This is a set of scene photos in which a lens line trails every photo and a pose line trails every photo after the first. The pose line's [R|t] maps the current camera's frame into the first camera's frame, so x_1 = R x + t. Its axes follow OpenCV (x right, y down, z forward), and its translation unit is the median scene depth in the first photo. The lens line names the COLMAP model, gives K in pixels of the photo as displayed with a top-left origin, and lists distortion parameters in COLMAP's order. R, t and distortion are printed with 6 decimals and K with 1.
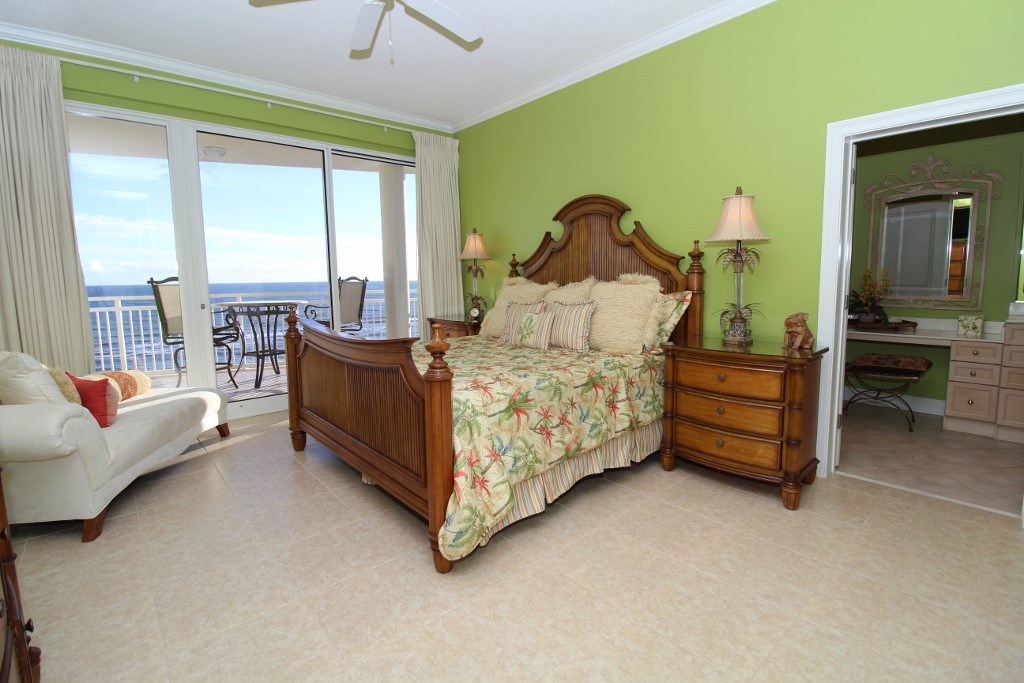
lens RADIAL K [[473.7, 0, 512.1], [0, 473.7, 336.2], [0, 0, 1]] dist [-0.002195, -0.011879]
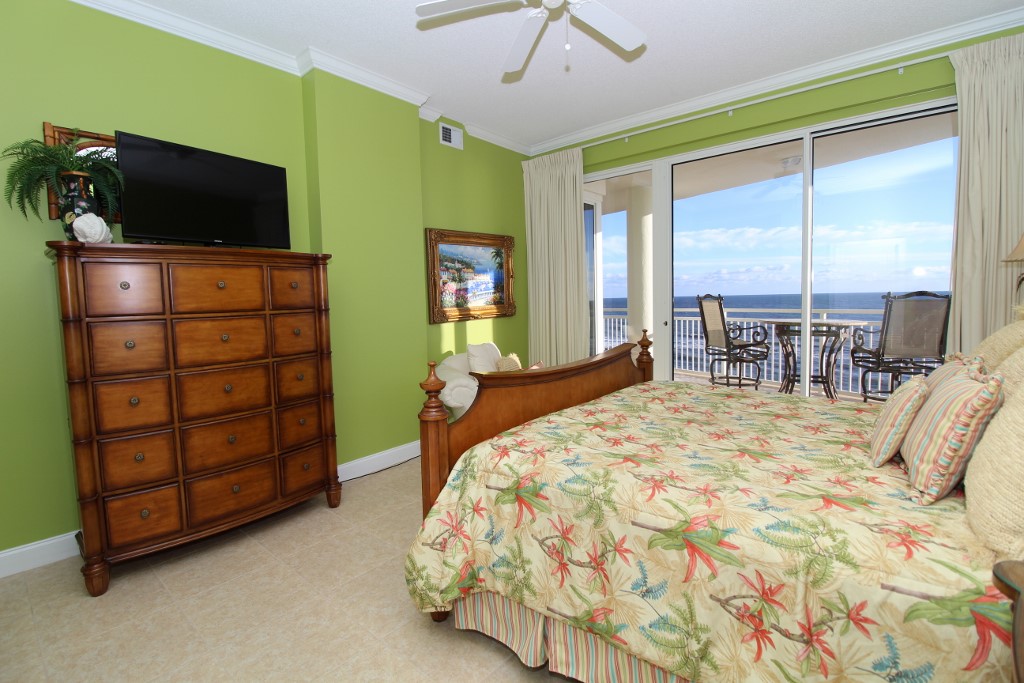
lens RADIAL K [[473.7, 0, 511.3], [0, 473.7, 335.1], [0, 0, 1]] dist [-0.002195, -0.011879]
pose [[0.138639, 0.086363, -0.986570, 0.586177], [-0.099610, 0.992355, 0.072872, -0.120653], [0.985321, 0.088169, 0.146182, 0.722170]]
